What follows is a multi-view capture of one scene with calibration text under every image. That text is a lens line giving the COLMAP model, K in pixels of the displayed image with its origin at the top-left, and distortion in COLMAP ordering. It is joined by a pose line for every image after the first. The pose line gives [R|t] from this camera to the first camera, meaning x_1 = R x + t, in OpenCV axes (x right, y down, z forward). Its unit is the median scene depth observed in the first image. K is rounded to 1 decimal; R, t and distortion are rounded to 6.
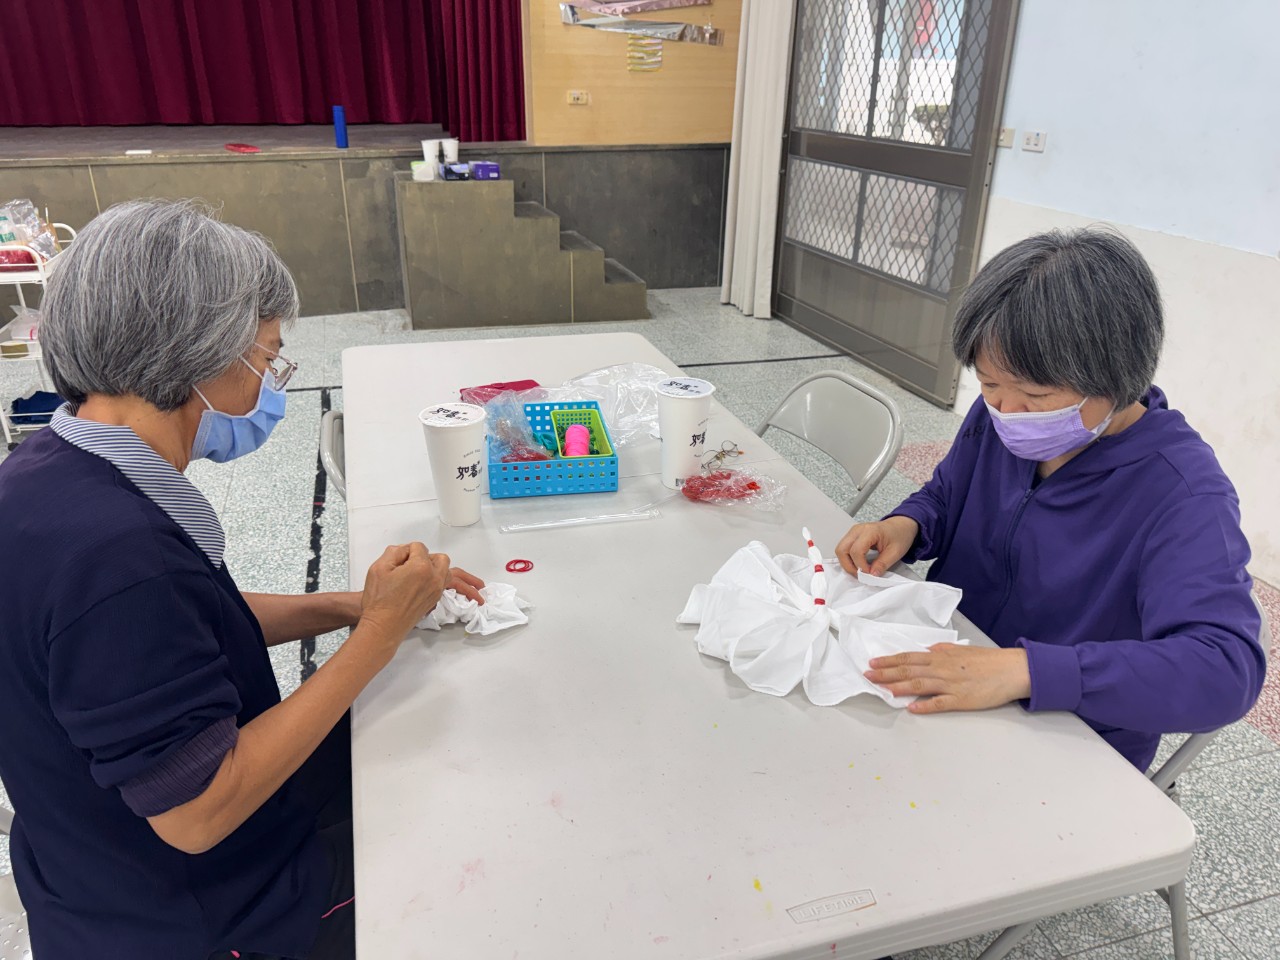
lens RADIAL K [[937.4, 0, 634.5], [0, 937.4, 479.4], [0, 0, 1]] dist [0.009673, -0.018599]
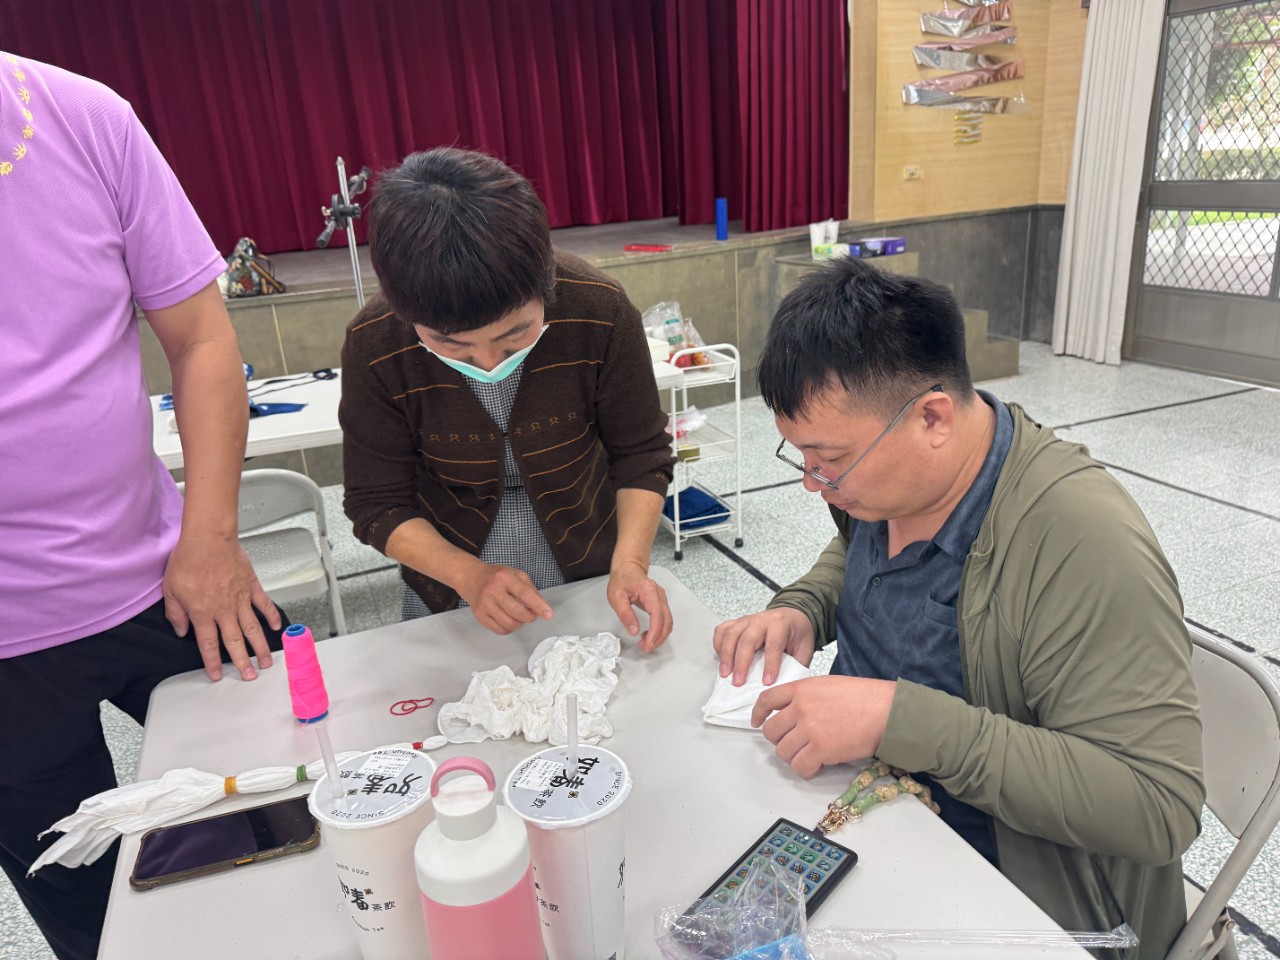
lens RADIAL K [[896.5, 0, 658.1], [0, 896.5, 499.5], [0, 0, 1]] dist [-0.012172, 0.000037]
pose [[0.988018, -0.122084, 0.094423, -0.493110], [0.127327, 0.990516, -0.051625, -0.035867], [-0.087225, 0.063029, 0.994193, 0.067801]]
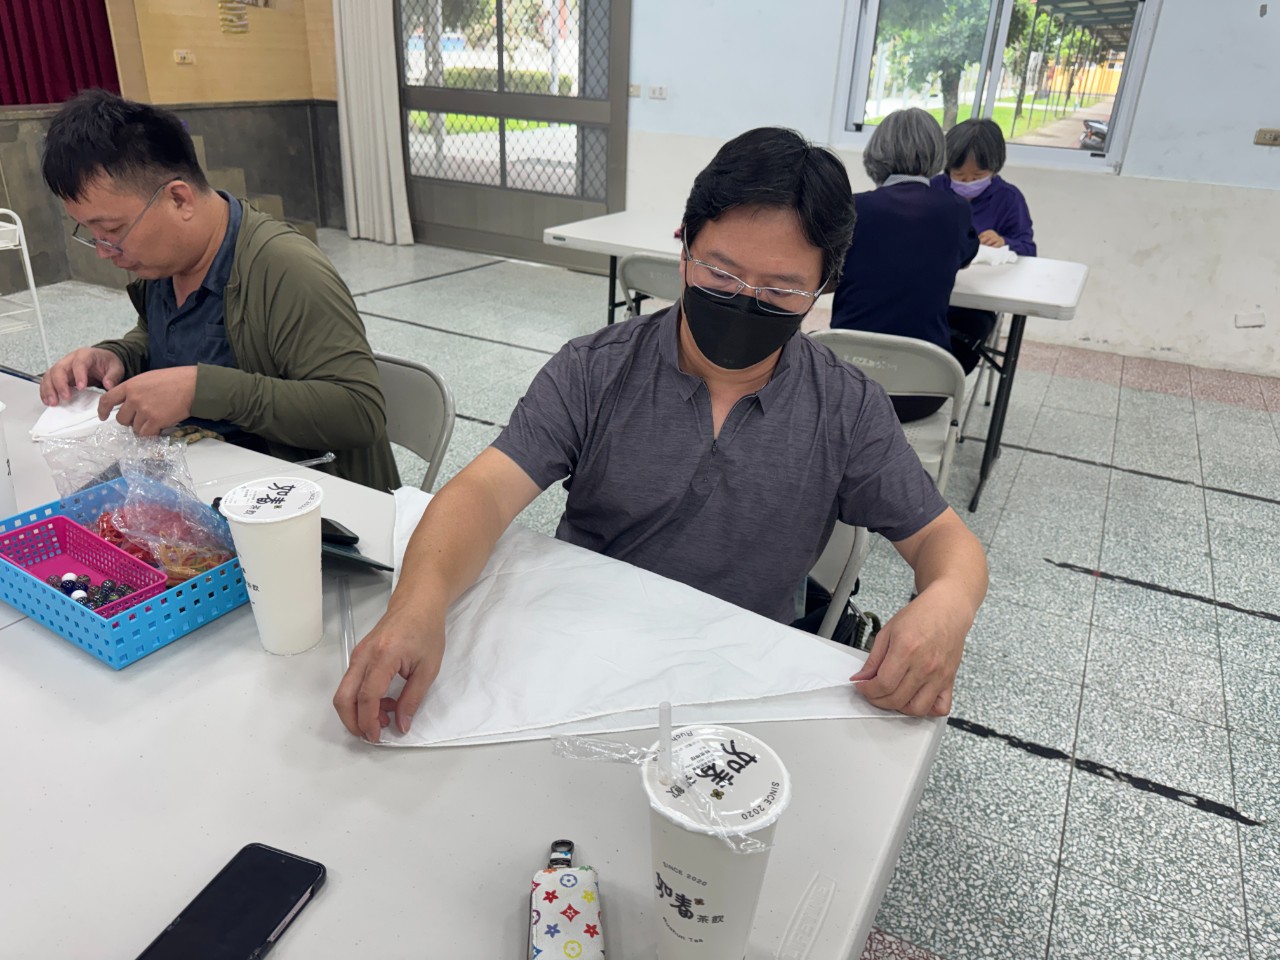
lens RADIAL K [[896.5, 0, 644.5], [0, 896.5, 491.6], [0, 0, 1]] dist [-0.012172, 0.000037]
pose [[0.687144, -0.301762, 0.660888, -0.530716], [0.256813, 0.951820, 0.167586, 0.021967], [-0.679618, 0.054569, 0.731534, -0.054372]]
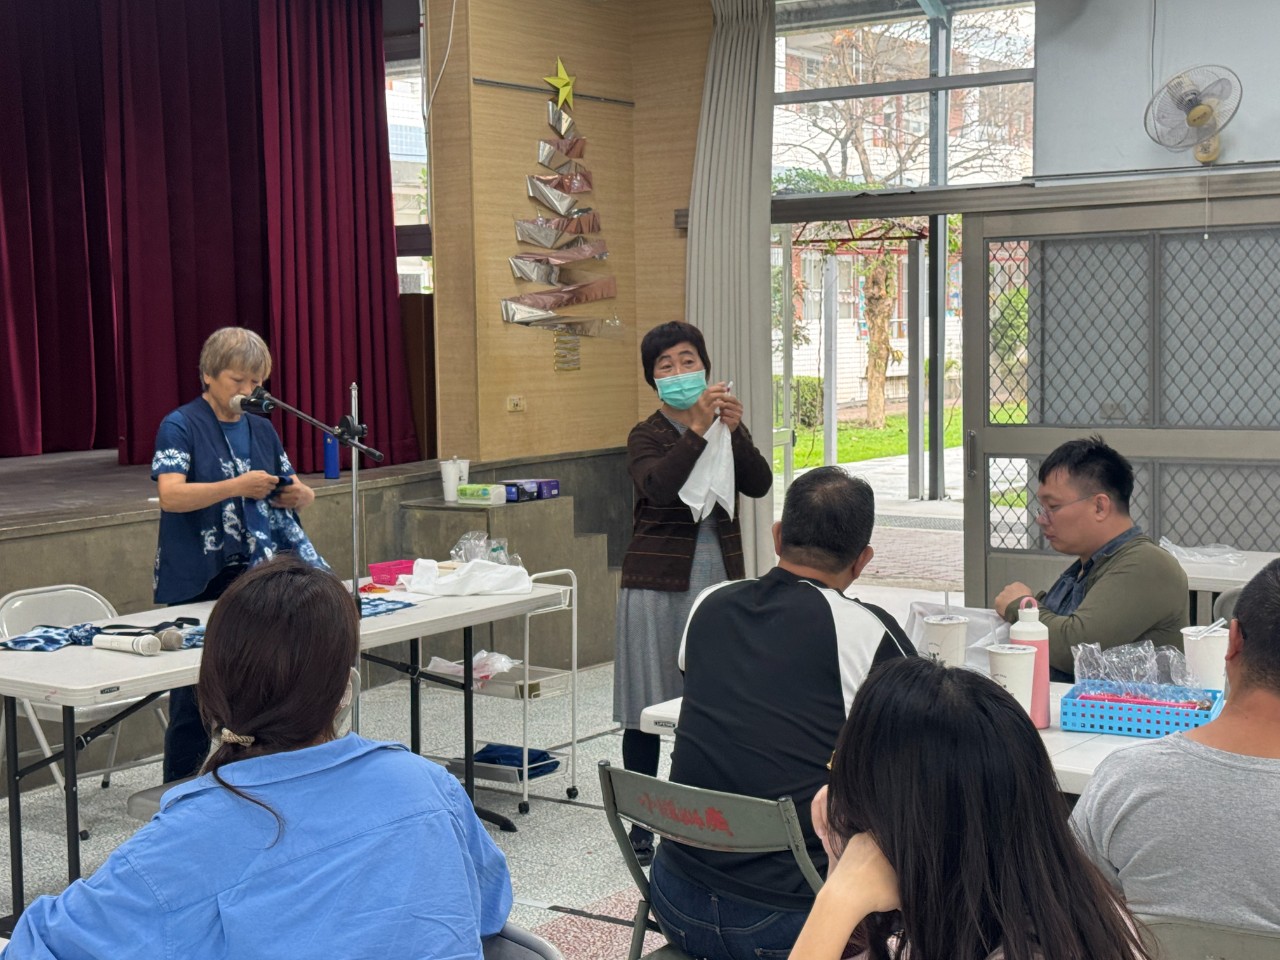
lens RADIAL K [[1956.3, 0, 640.7], [0, 1956.3, 479.9], [0, 0, 1]] dist [-0.025803, 0.000000]
pose [[0.772737, -0.075523, 0.630217, -1.093420], [0.280301, 0.931437, -0.232069, 0.083501], [-0.569481, 0.355978, 0.740925, -0.309901]]
